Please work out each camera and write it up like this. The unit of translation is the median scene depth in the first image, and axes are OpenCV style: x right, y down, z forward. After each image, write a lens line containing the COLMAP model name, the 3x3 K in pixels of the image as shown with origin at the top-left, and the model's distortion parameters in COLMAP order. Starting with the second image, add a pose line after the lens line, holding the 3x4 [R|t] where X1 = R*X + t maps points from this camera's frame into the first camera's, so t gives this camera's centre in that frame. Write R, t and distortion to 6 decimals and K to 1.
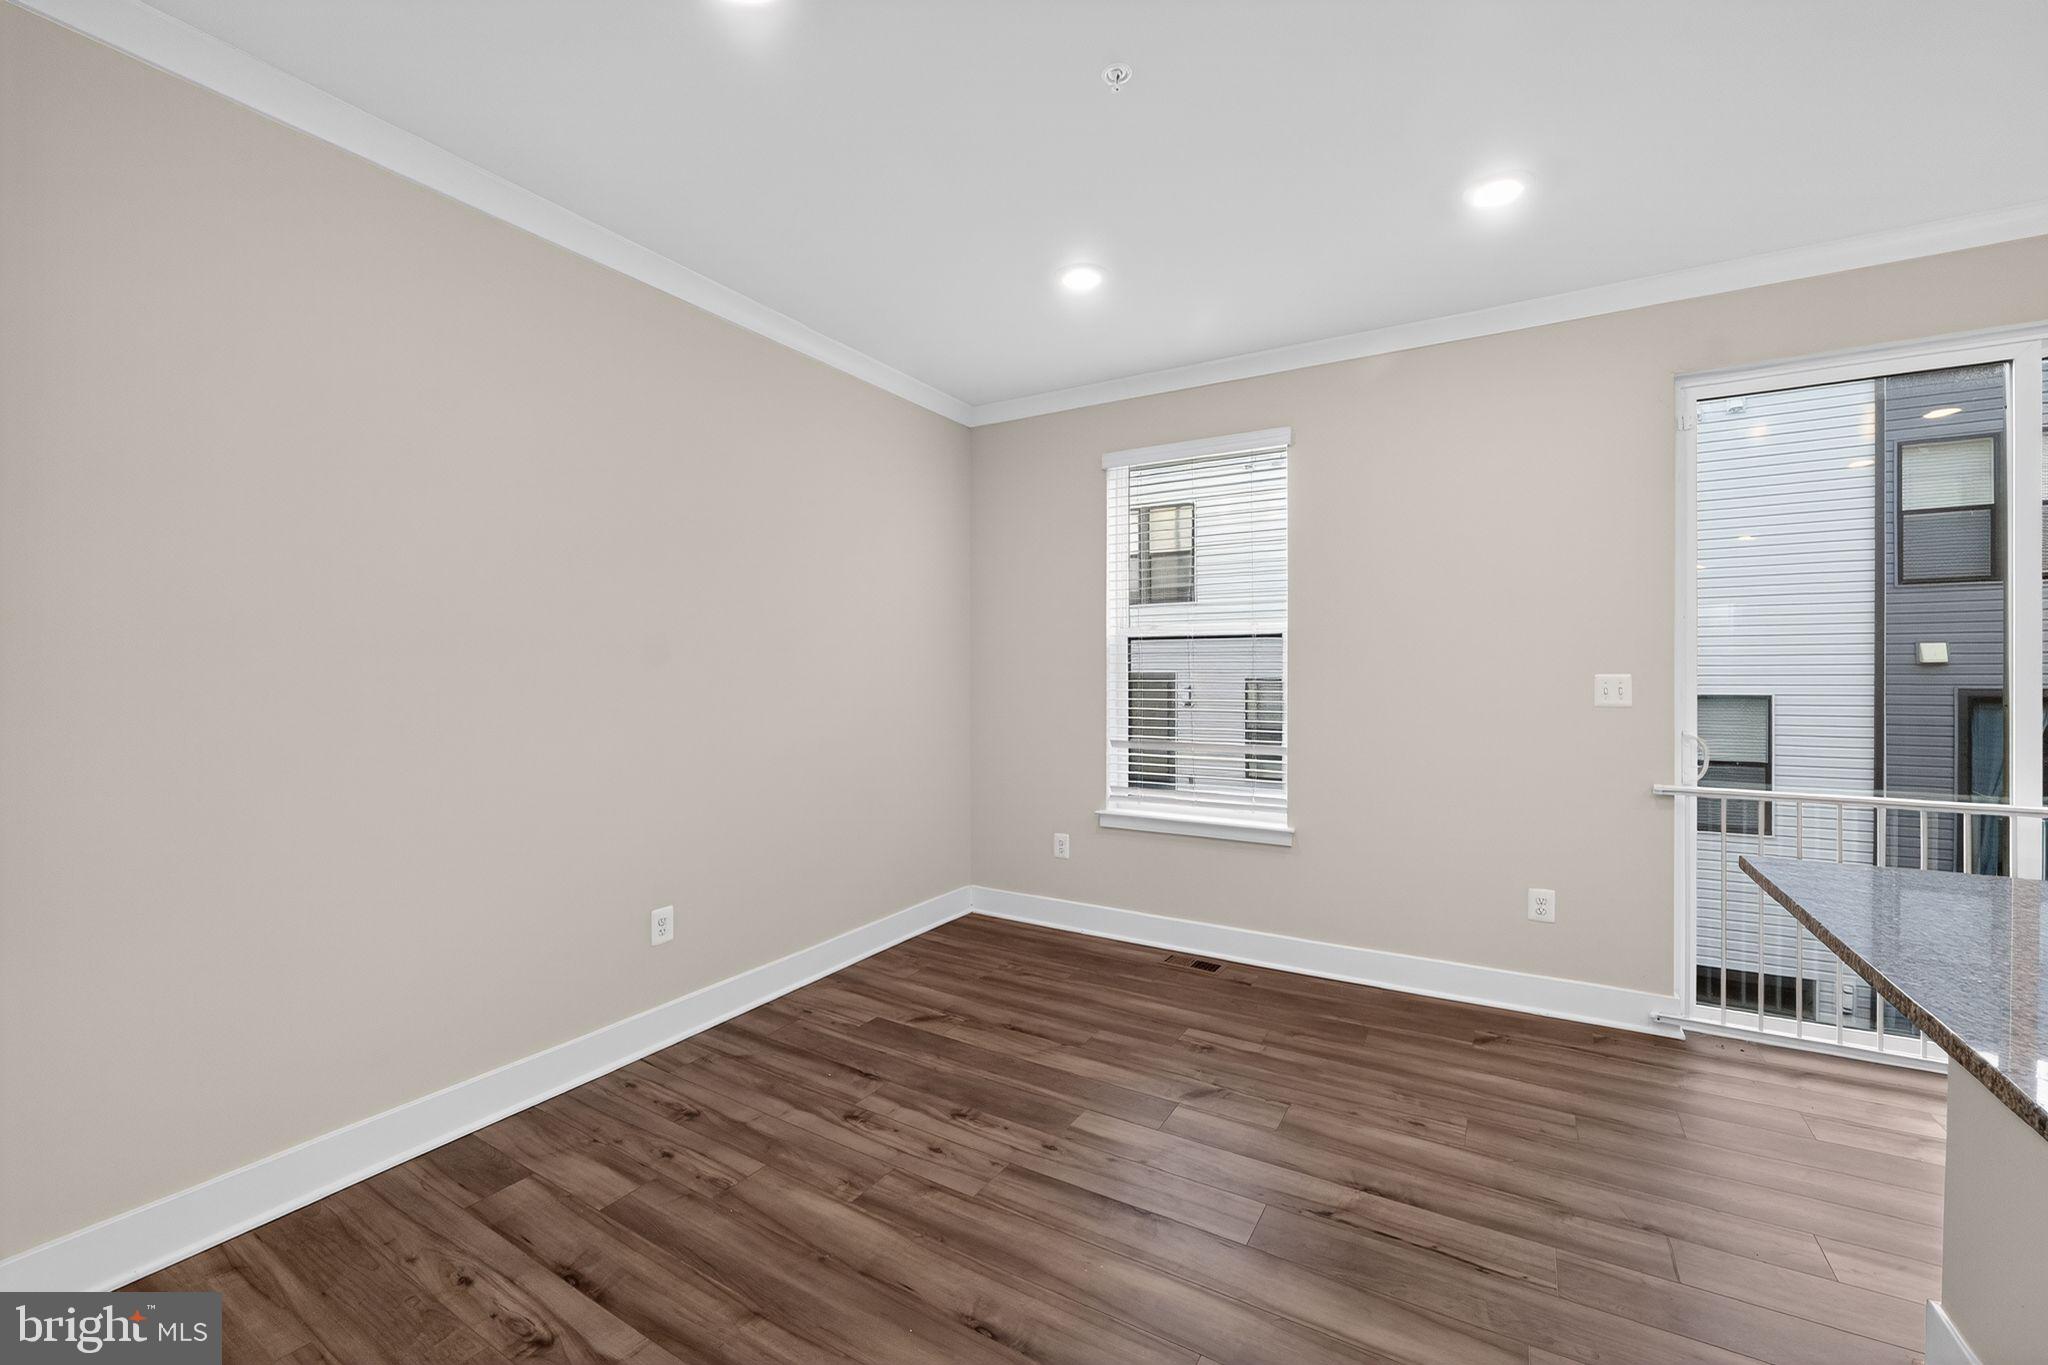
lens RADIAL K [[842.4, 0, 1017.4], [0, 842.4, 667.6], [0, 0, 1]] dist [-0.012874, 0.000912]
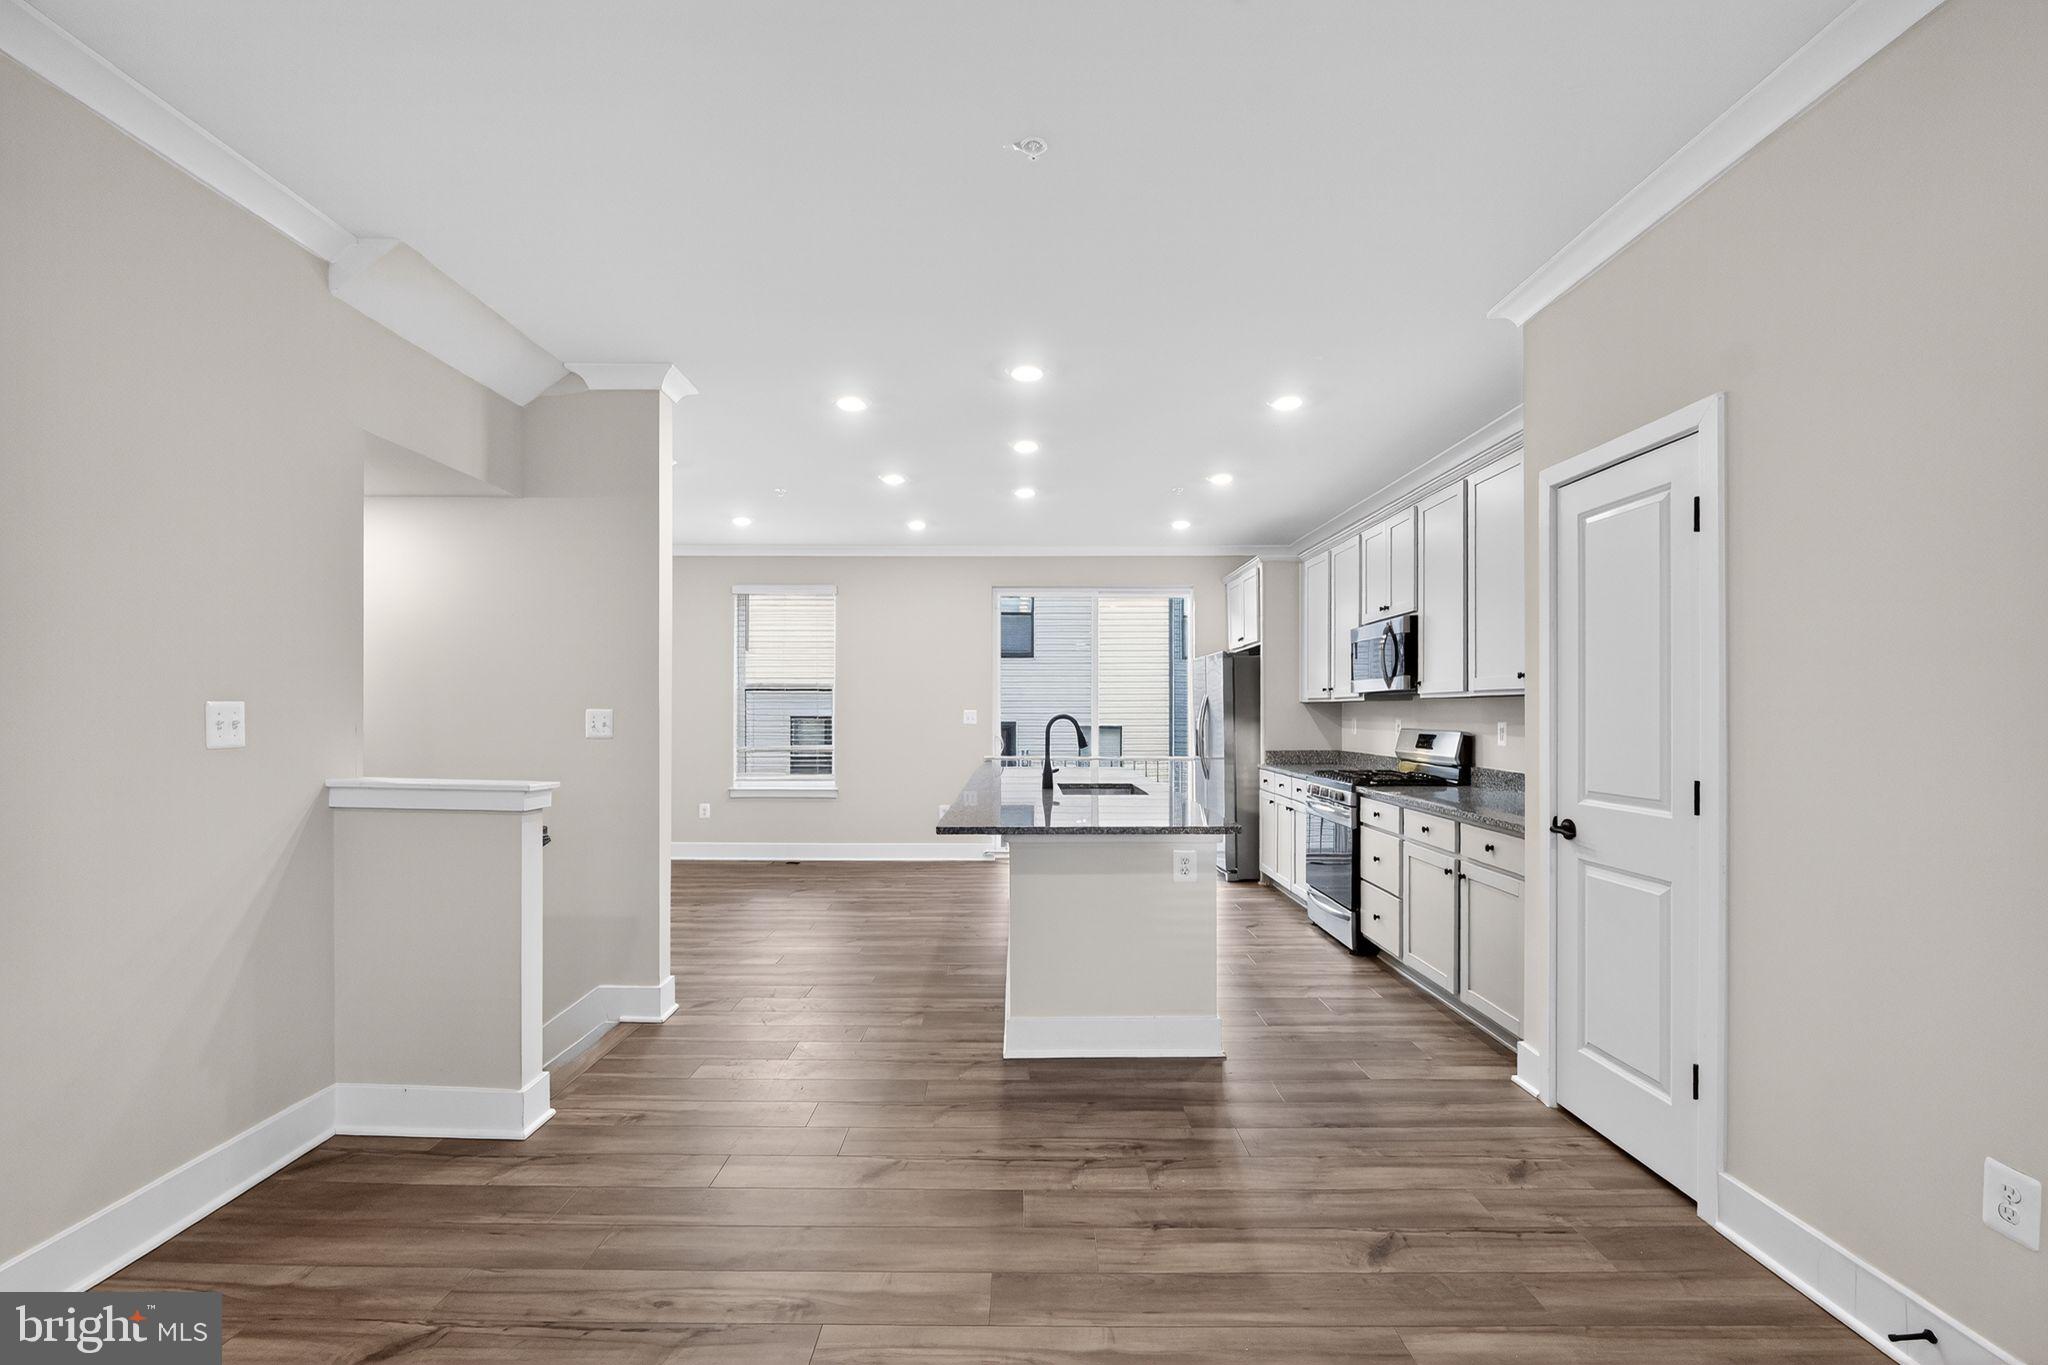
lens RADIAL K [[872.3, 0, 1020.7], [0, 872.3, 708.6], [0, 0, 1]] dist [-0.005557, -0.001919]
pose [[0.858256, 0.002683, 0.513215, -0.434344], [-0.002791, 0.999996, -0.000560, 0.004141], [-0.513215, -0.000952, 0.858260, -1.203800]]
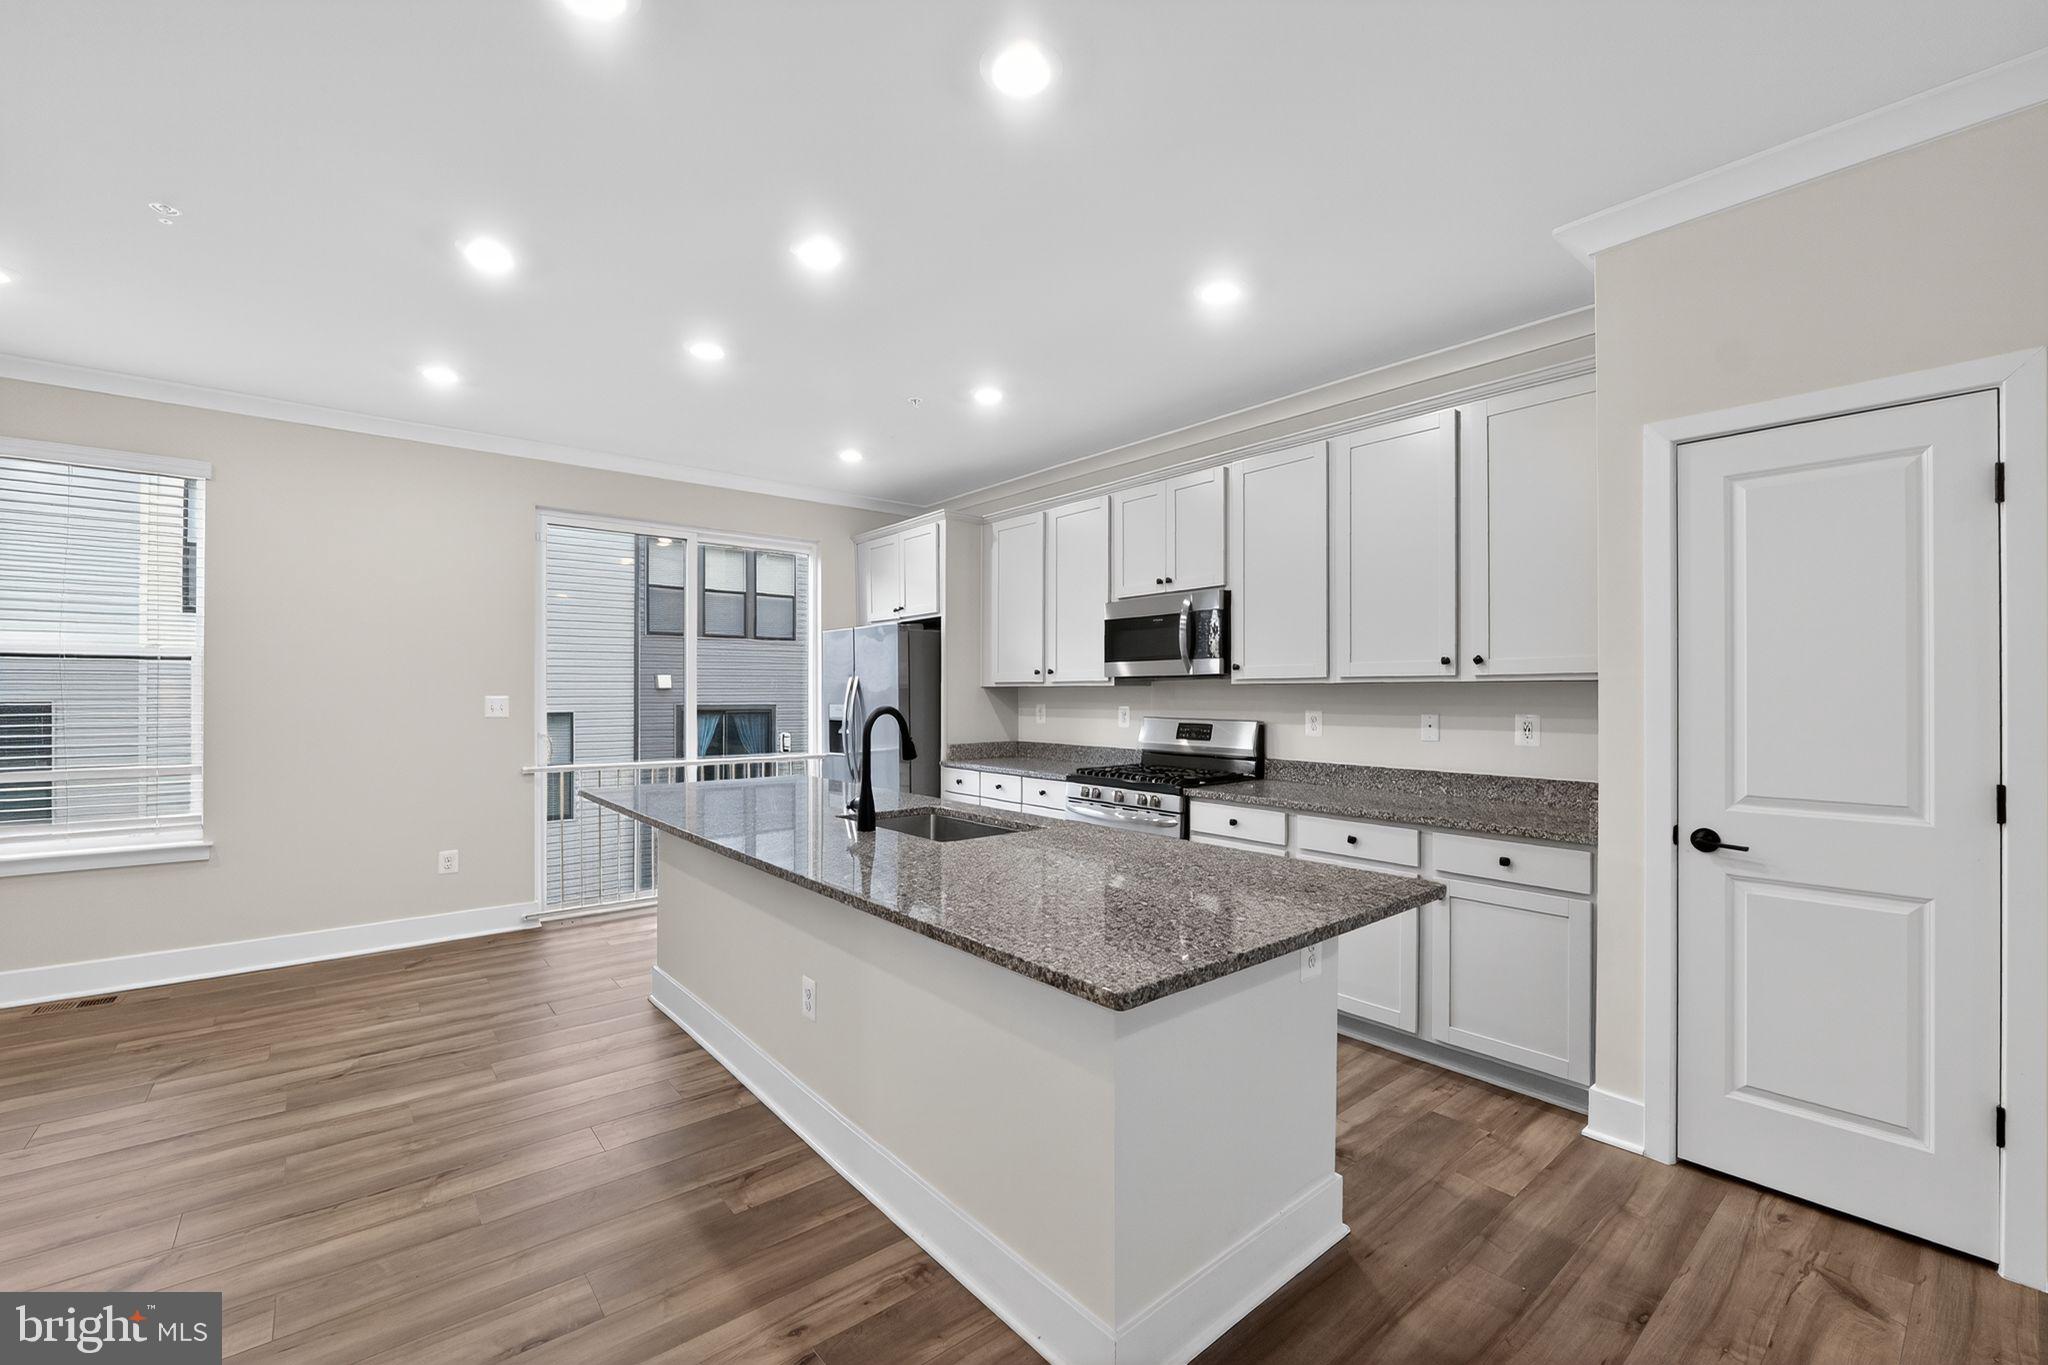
lens RADIAL K [[842.4, 0, 1016.5], [0, 842.4, 688.8], [0, 0, 1]] dist [-0.012874, 0.000912]
pose [[0.335186, 0.005534, 0.942136, -0.392545], [-0.004219, 0.999982, -0.004372, -0.002463], [-0.942142, -0.002510, 0.335203, -0.376613]]
